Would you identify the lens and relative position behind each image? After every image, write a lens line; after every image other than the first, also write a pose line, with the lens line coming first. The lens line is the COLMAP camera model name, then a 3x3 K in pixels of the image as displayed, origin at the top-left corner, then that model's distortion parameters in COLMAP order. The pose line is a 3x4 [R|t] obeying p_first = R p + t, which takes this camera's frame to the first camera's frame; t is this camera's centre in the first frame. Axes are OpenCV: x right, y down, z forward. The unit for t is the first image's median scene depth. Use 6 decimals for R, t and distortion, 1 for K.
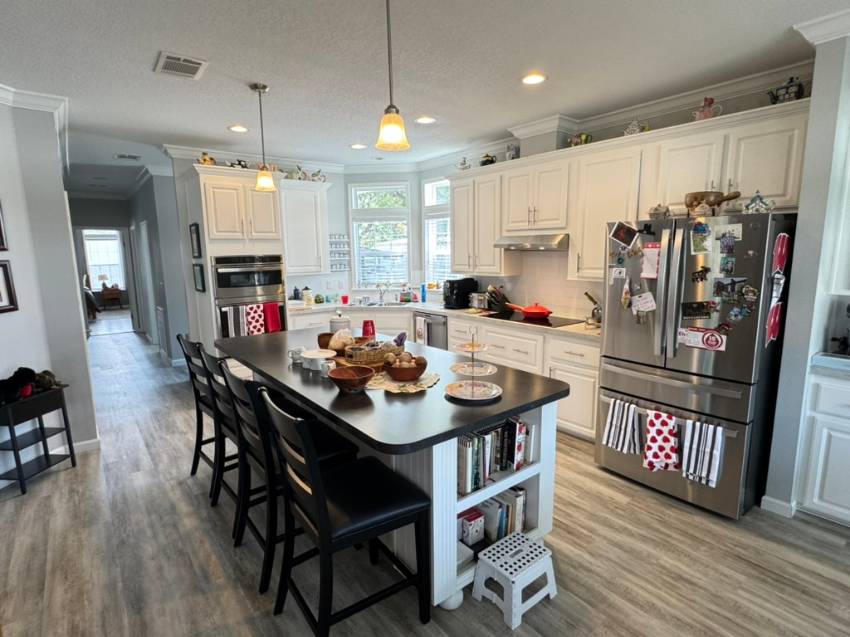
lens RADIAL K [[441.2, 0, 422.2], [0, 441.2, 320.6], [0, 0, 1]] dist [-0.003088, -0.001218]
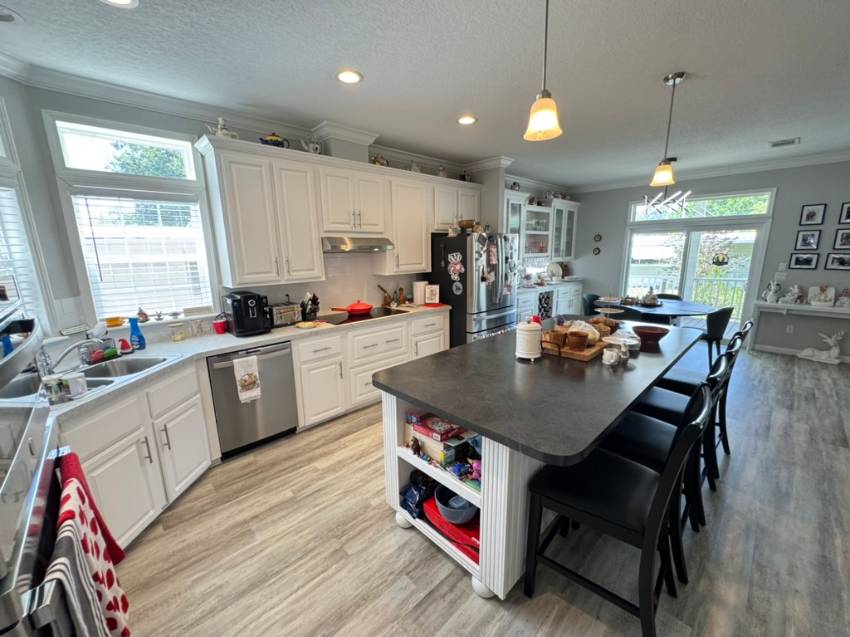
lens RADIAL K [[341.2, 0, 426.4], [0, 341.2, 321.2], [0, 0, 1]] dist [-0.001219, 0.000311]
pose [[-0.089839, -0.195893, 0.976501, -0.663696], [0.175411, 0.962027, 0.209128, -0.154082], [-0.980388, 0.190077, -0.052066, 0.994622]]
